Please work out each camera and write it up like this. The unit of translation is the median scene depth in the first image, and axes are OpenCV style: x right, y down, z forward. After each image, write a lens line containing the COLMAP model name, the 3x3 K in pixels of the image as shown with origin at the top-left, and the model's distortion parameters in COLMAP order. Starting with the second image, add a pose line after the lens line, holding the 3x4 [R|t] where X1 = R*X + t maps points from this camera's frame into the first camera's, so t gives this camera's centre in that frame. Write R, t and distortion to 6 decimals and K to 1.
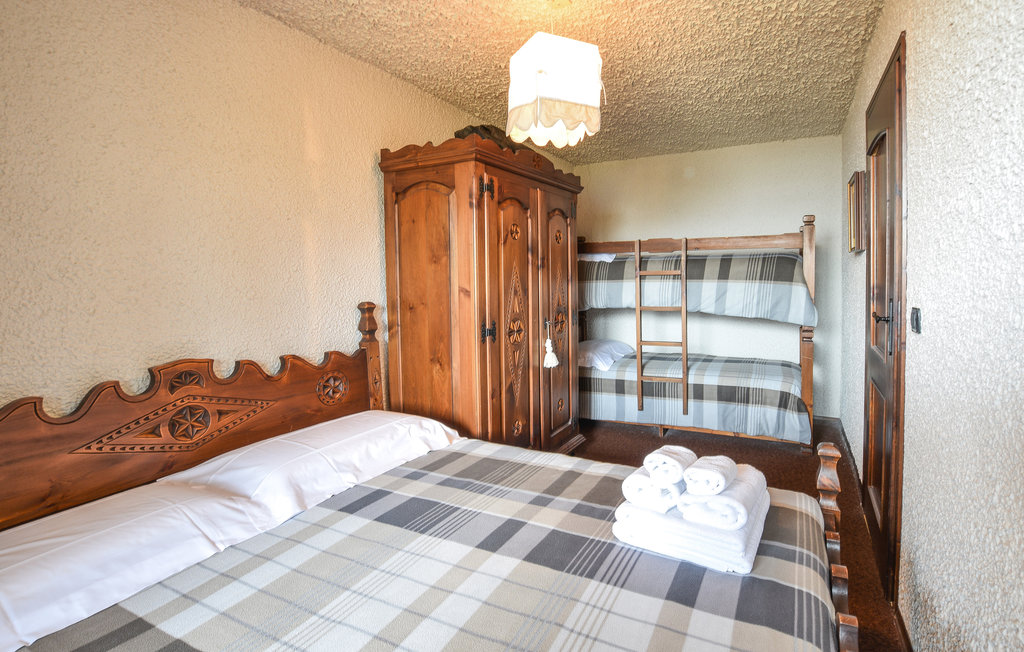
lens RADIAL K [[467.6, 0, 514.1], [0, 467.6, 313.0], [0, 0, 1]] dist [-0.027219, 0.000498]
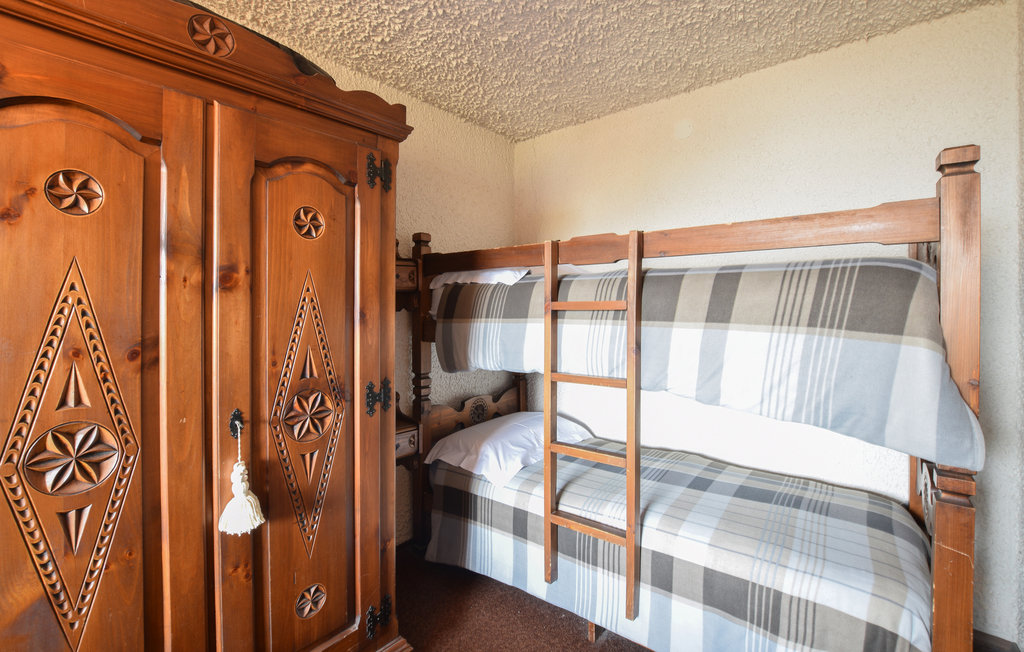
lens RADIAL K [[429.2, 0, 512.0], [0, 429.2, 326.0], [0, 0, 1]] dist [-0.017786, -0.000007]
pose [[0.987239, 0.020122, -0.157971, 0.313952], [-0.025873, 0.999072, -0.034439, -0.049046], [0.157131, 0.038087, 0.986843, 0.563867]]
